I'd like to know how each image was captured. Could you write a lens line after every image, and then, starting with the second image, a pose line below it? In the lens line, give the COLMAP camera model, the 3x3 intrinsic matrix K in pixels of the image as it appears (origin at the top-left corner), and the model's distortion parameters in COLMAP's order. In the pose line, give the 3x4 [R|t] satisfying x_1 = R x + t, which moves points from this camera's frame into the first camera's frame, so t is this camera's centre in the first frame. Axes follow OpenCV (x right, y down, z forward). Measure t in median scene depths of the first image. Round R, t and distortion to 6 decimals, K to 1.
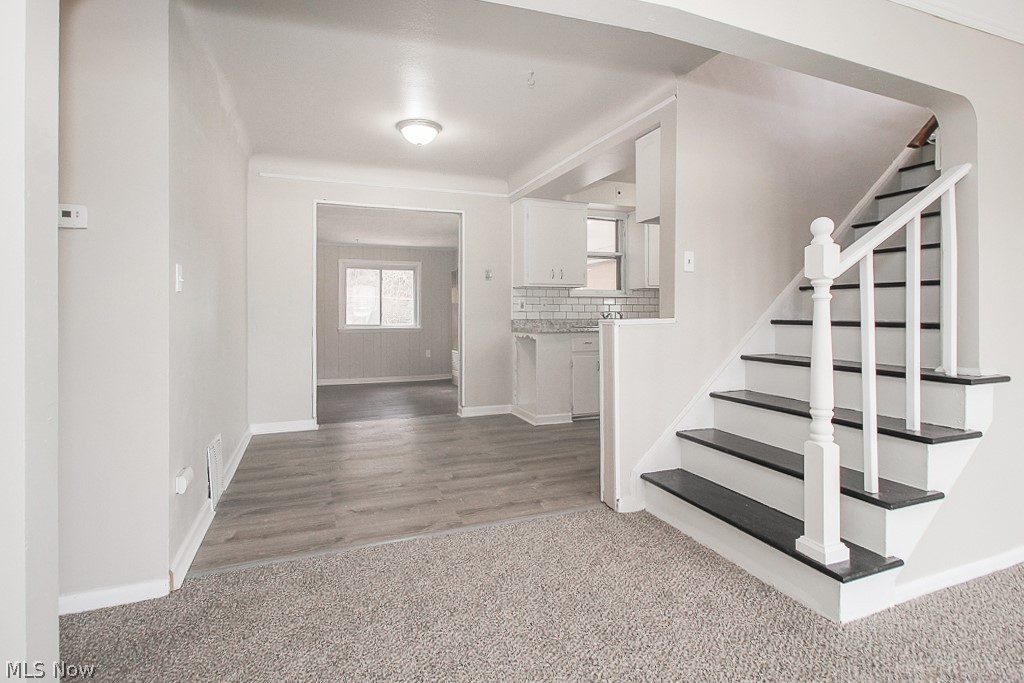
lens RADIAL K [[503.2, 0, 490.4], [0, 503.2, 305.7], [0, 0, 1]] dist [0.000774, 0.000216]
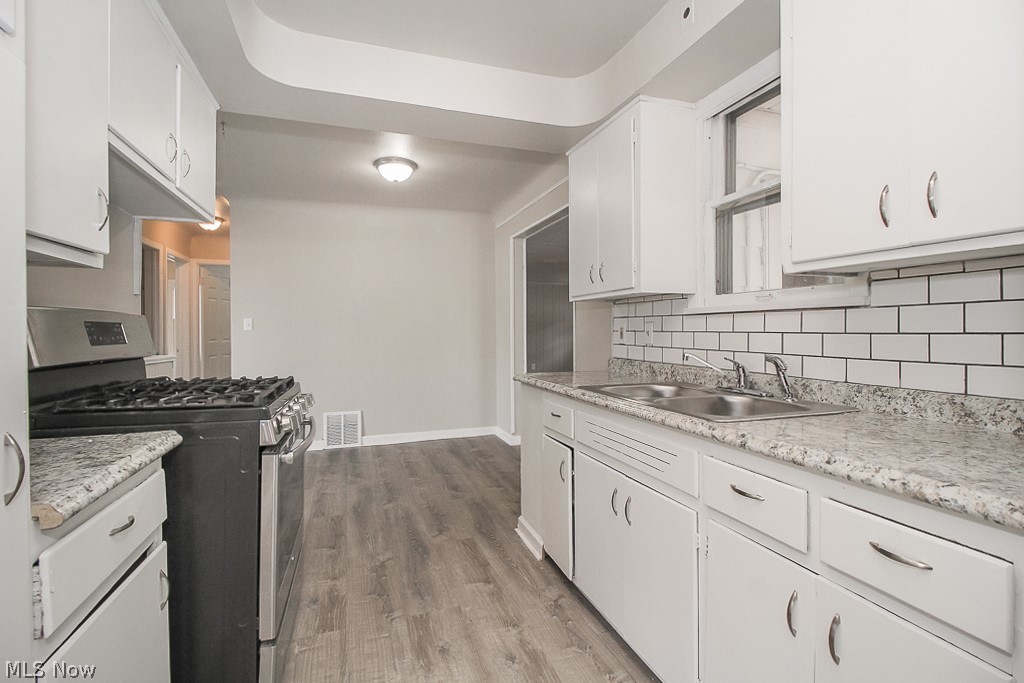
lens RADIAL K [[490.2, 0, 516.6], [0, 490.2, 327.3], [0, 0, 1]] dist [0.009308, -0.012148]
pose [[-0.018091, -0.002354, -0.999834, 0.642779], [0.010530, 0.999941, -0.002545, -0.007452], [0.999781, -0.010574, -0.018065, 0.951547]]
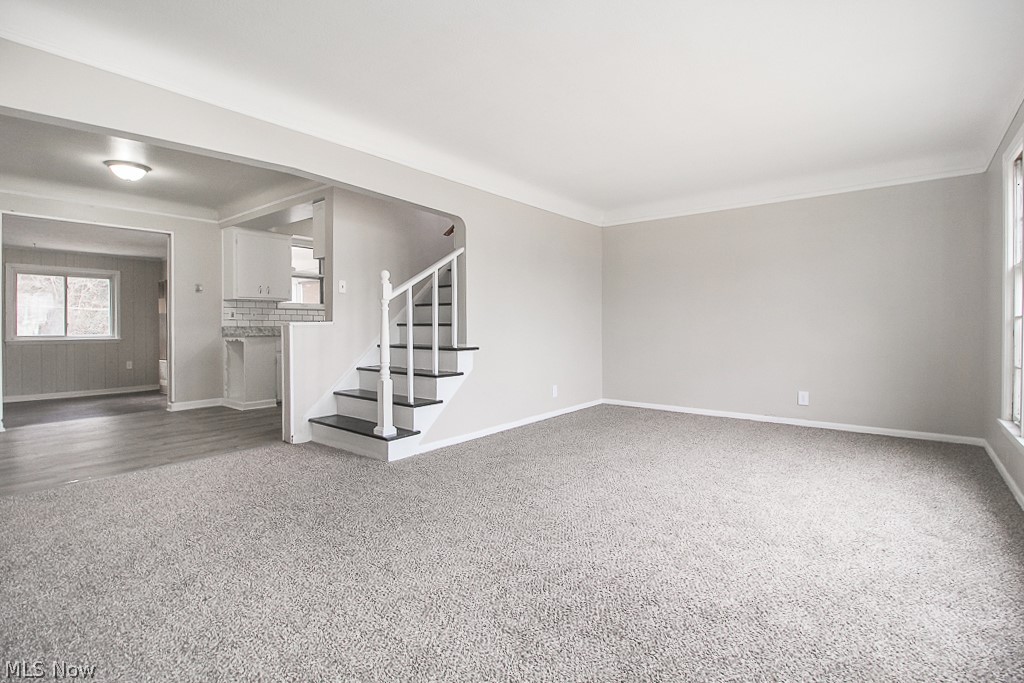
lens RADIAL K [[490.2, 0, 516.6], [0, 490.2, 327.3], [0, 0, 1]] dist [0.009308, -0.012148]
pose [[0.849015, -0.002810, 0.528362, 0.020753], [-0.004954, 0.999900, 0.013278, 0.010720], [-0.528346, -0.013891, 0.848915, -0.369110]]
